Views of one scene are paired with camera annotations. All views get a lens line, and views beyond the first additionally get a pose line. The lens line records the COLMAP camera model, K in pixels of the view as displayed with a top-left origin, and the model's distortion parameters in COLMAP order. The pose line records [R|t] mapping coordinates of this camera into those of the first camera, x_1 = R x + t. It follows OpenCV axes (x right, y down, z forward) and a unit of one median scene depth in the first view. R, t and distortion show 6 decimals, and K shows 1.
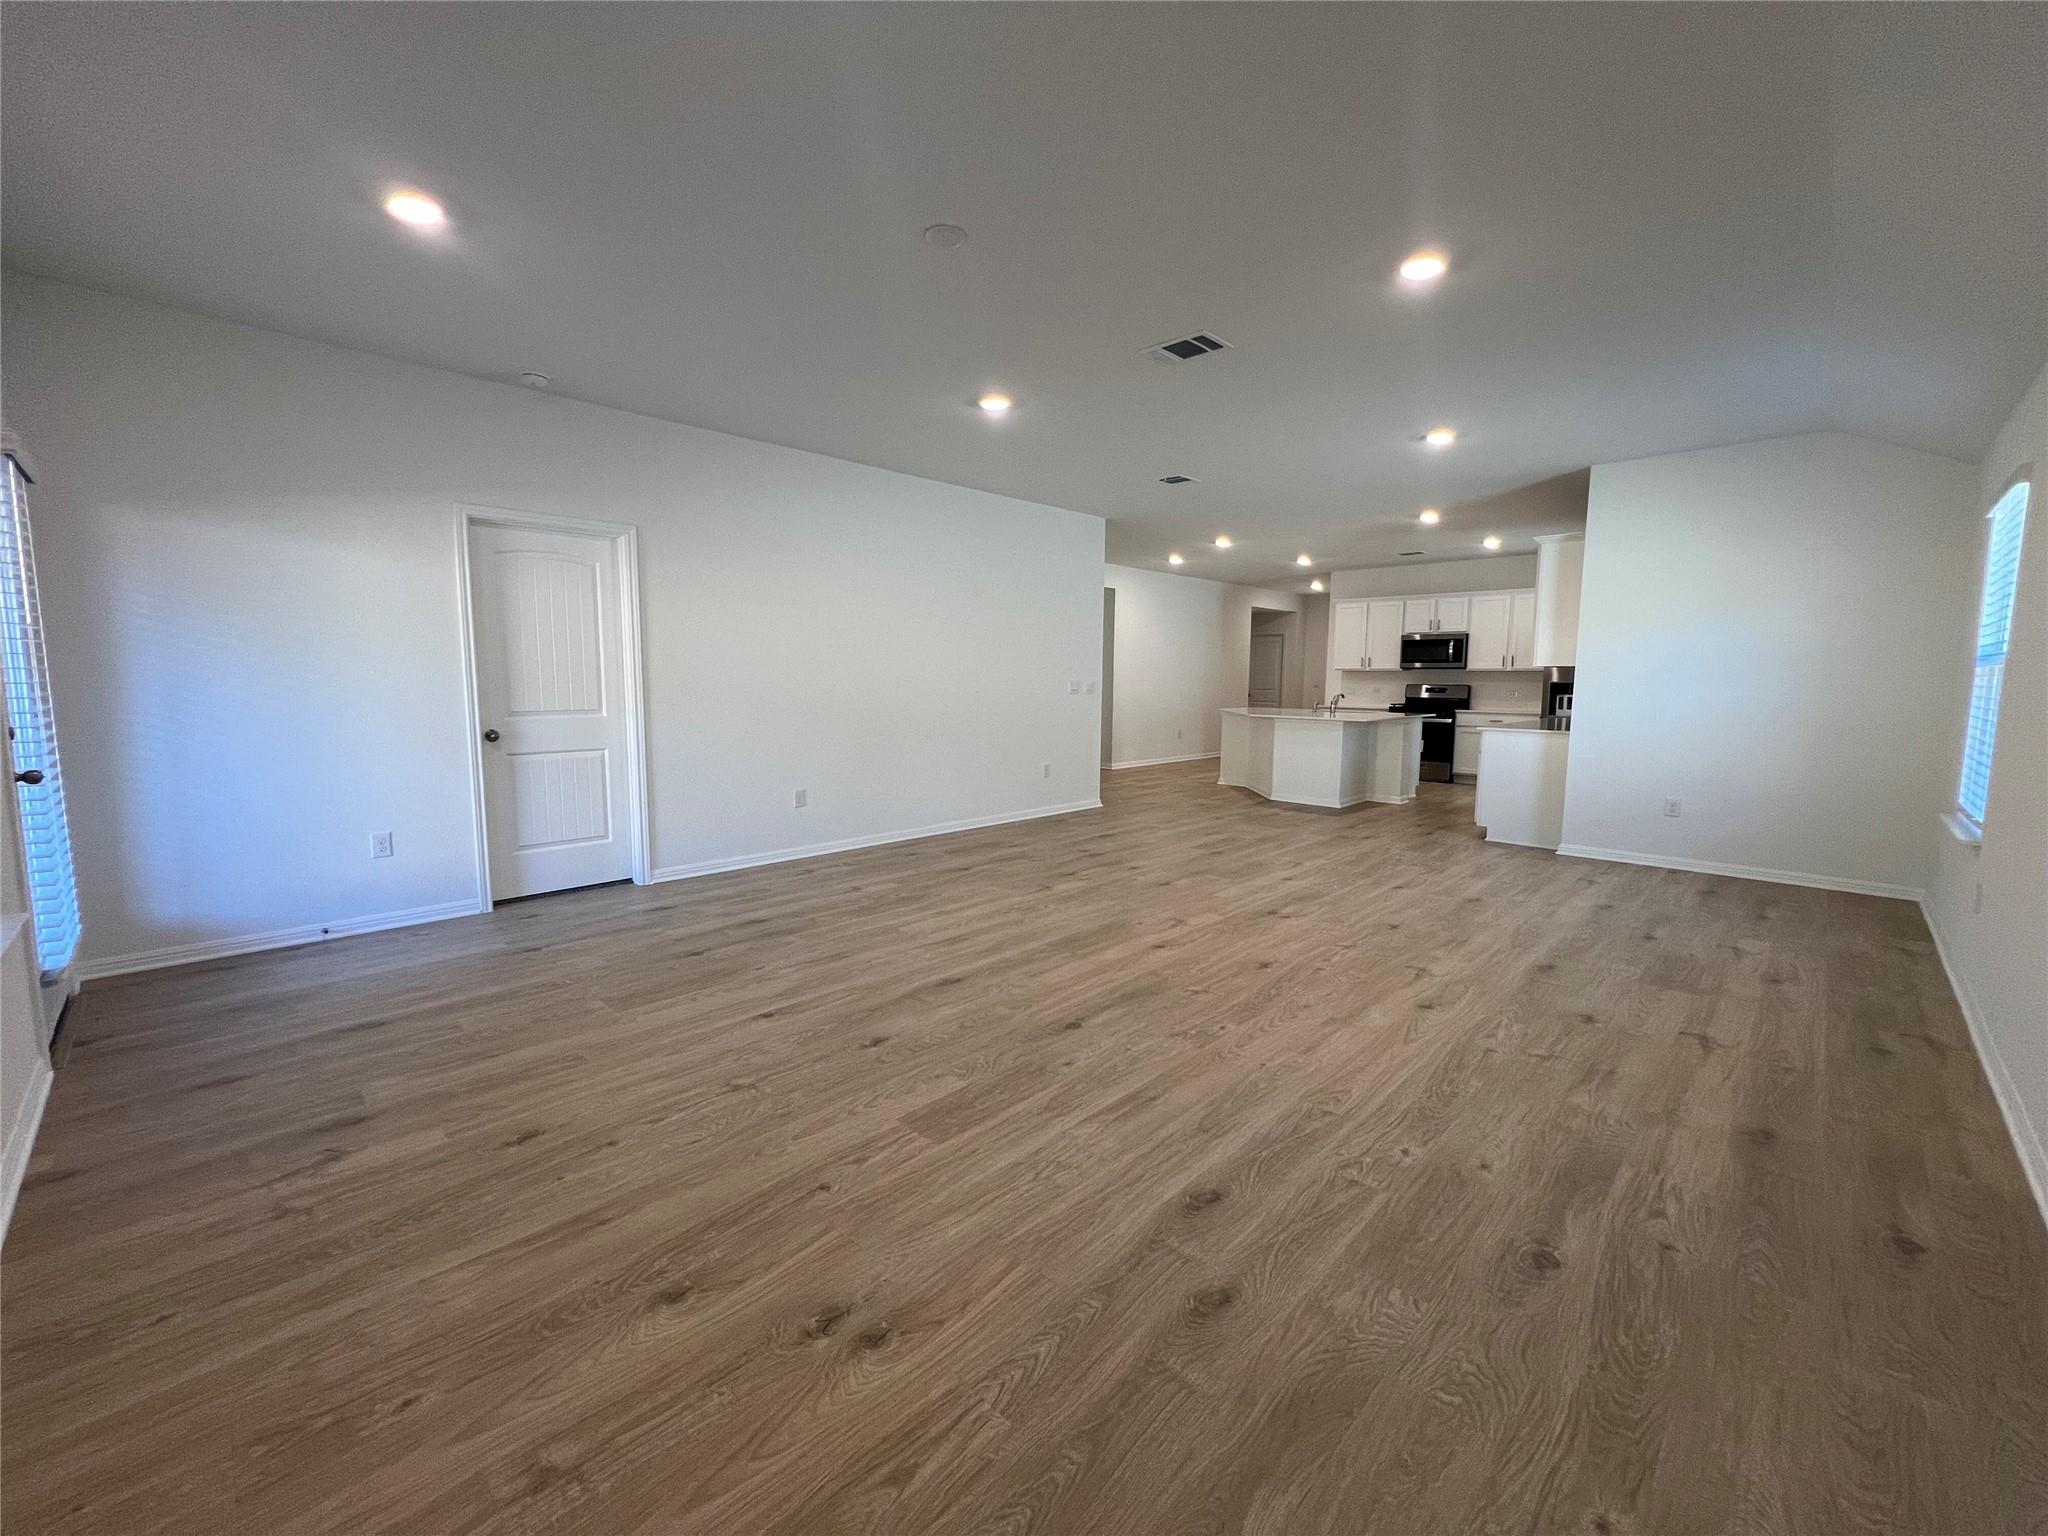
lens RADIAL K [[822.6, 0, 1024.1], [0, 822.6, 769.9], [0, 0, 1]] dist [-0.001538, 0.000519]
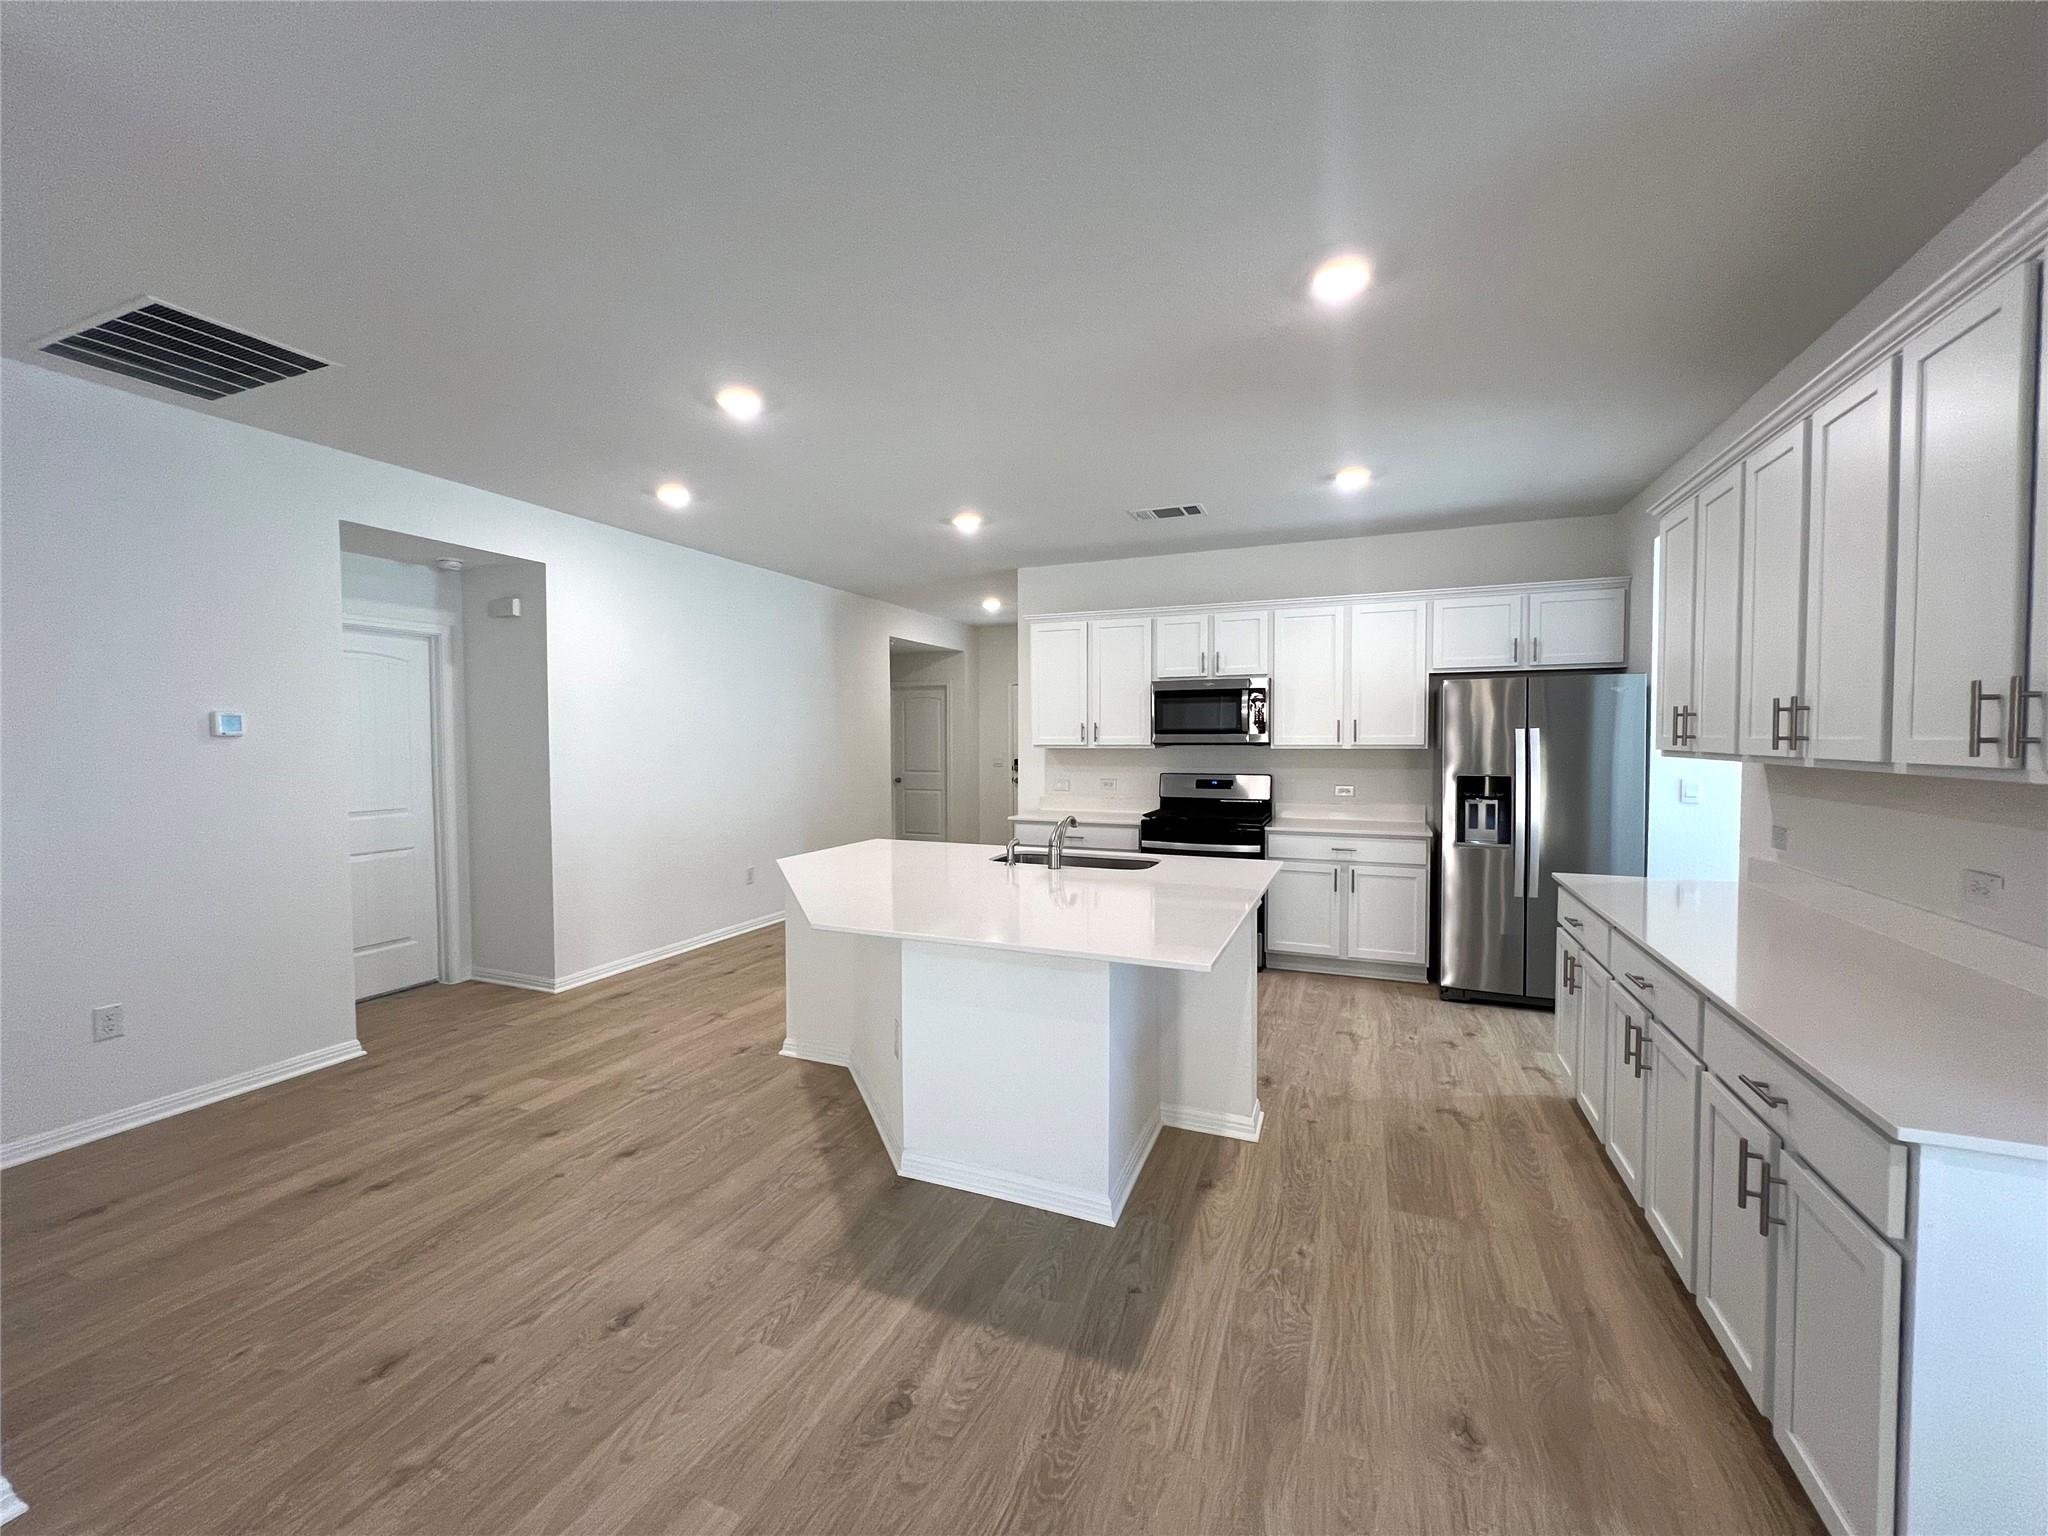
lens RADIAL K [[822.6, 0, 1019.1], [0, 822.6, 767.8], [0, 0, 1]] dist [-0.001538, 0.000519]
pose [[0.930775, -0.024881, 0.364744, 0.189078], [0.052202, 0.996504, -0.065235, -0.080295], [-0.361846, 0.079760, 0.928820, 0.553389]]
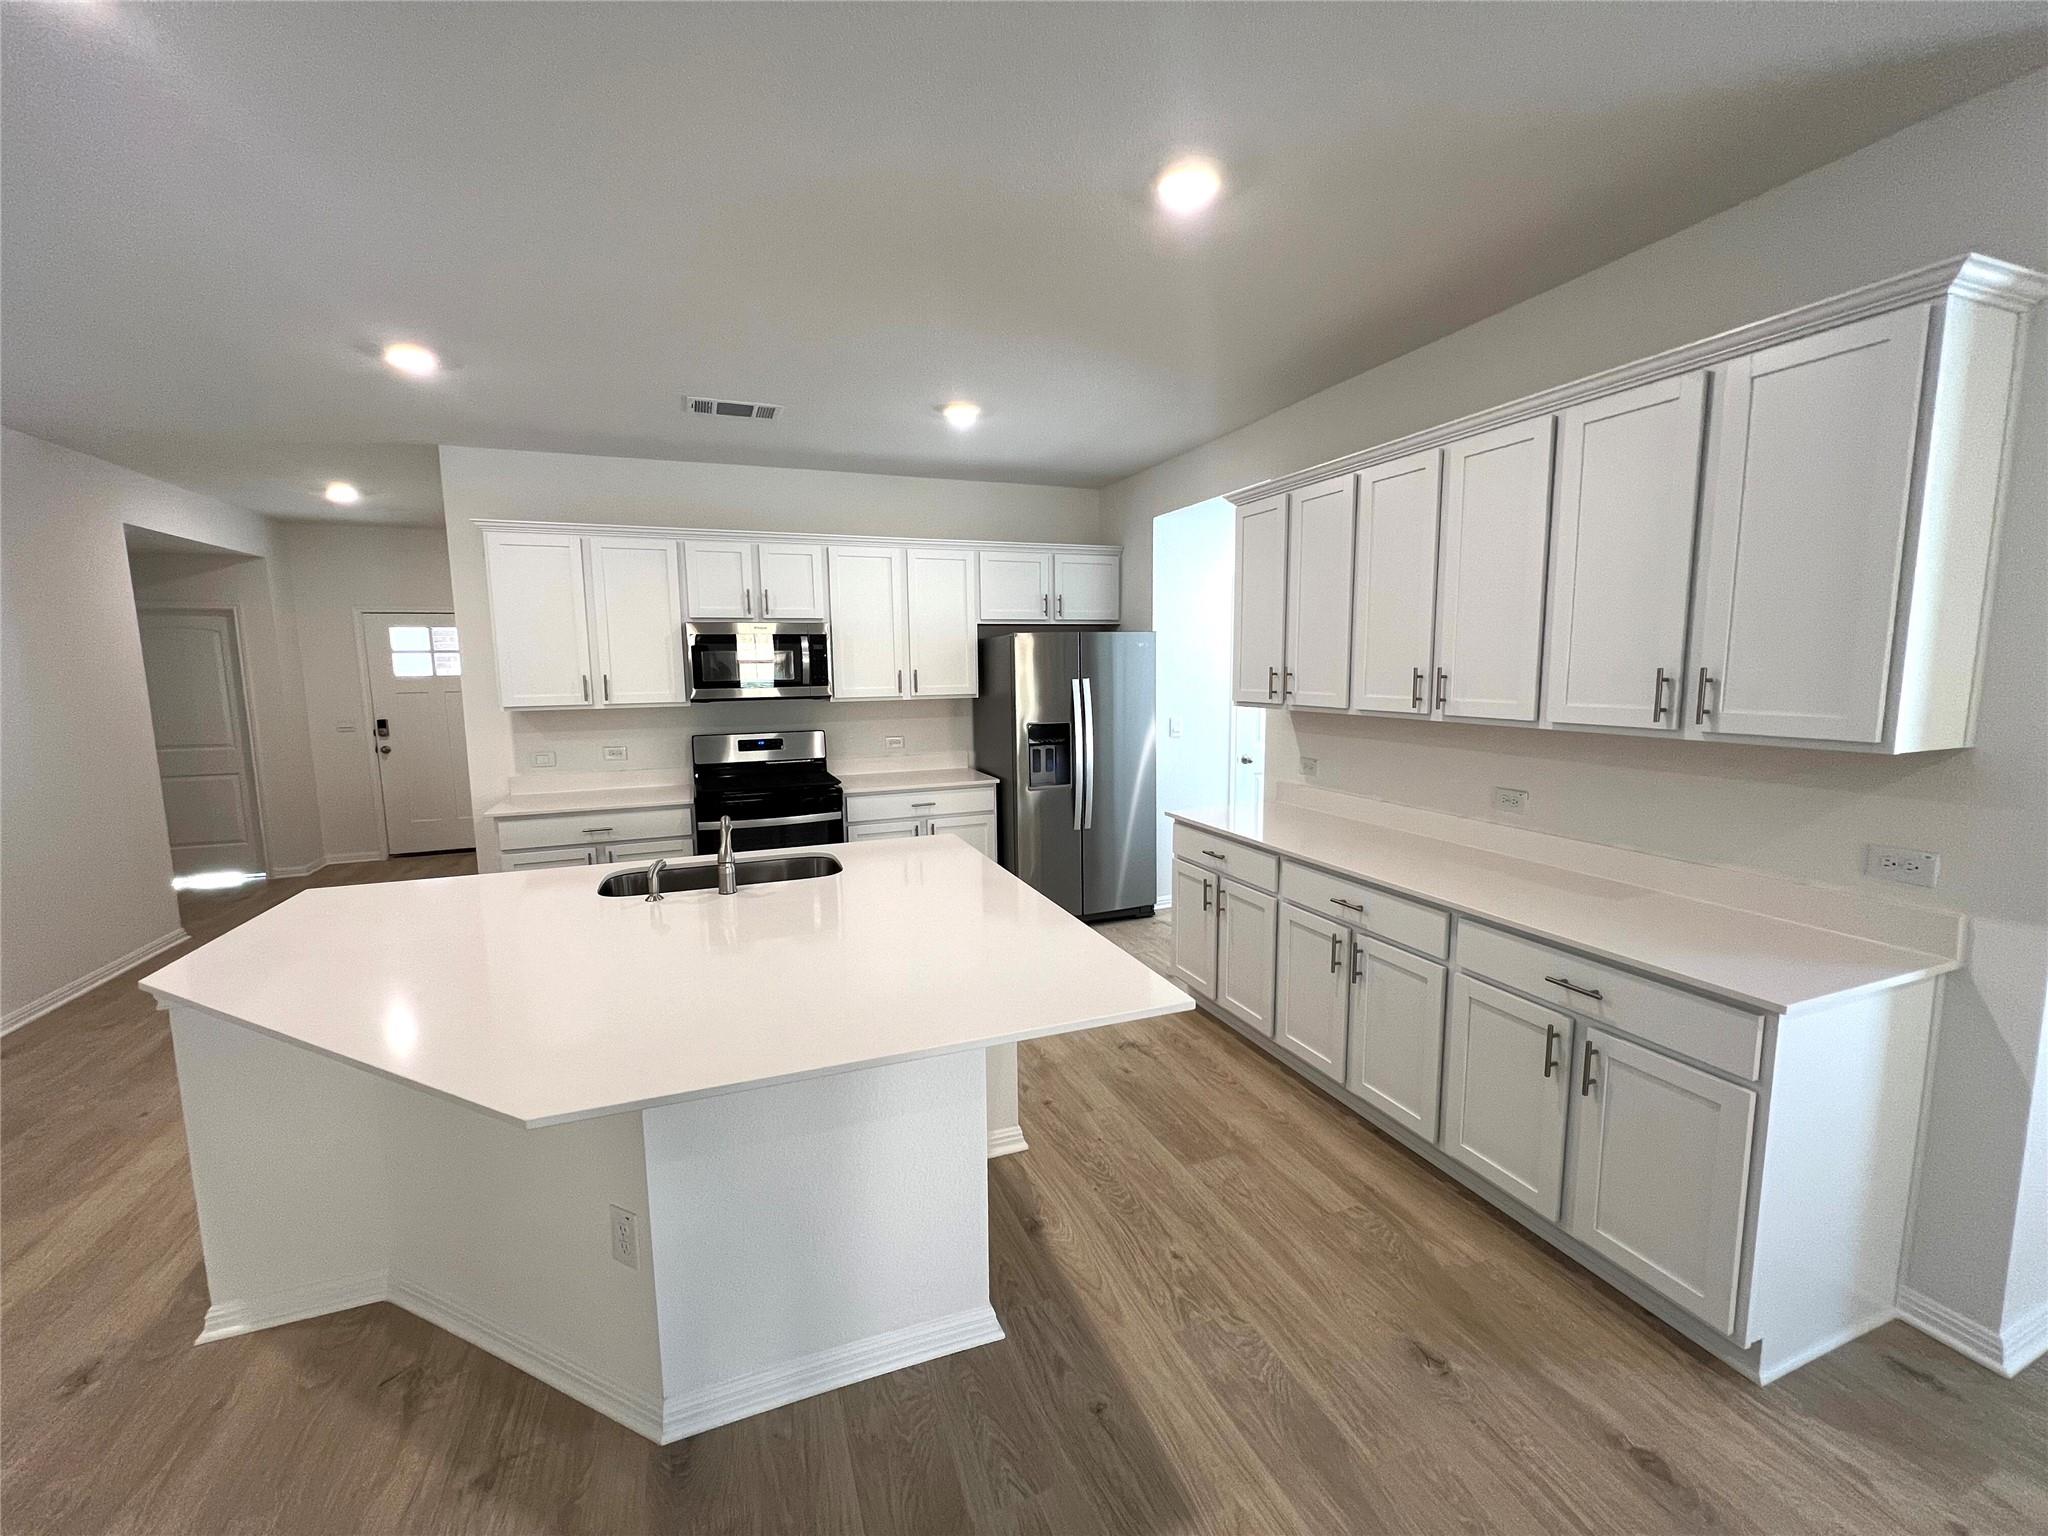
lens RADIAL K [[822.6, 0, 1020.8], [0, 822.6, 766.1], [0, 0, 1]] dist [-0.001538, 0.000519]
pose [[0.419539, -0.125204, 0.899061, 0.146468], [0.118966, 0.989483, 0.082282, -0.107140], [-0.899908, 0.072437, 0.430022, 0.679229]]
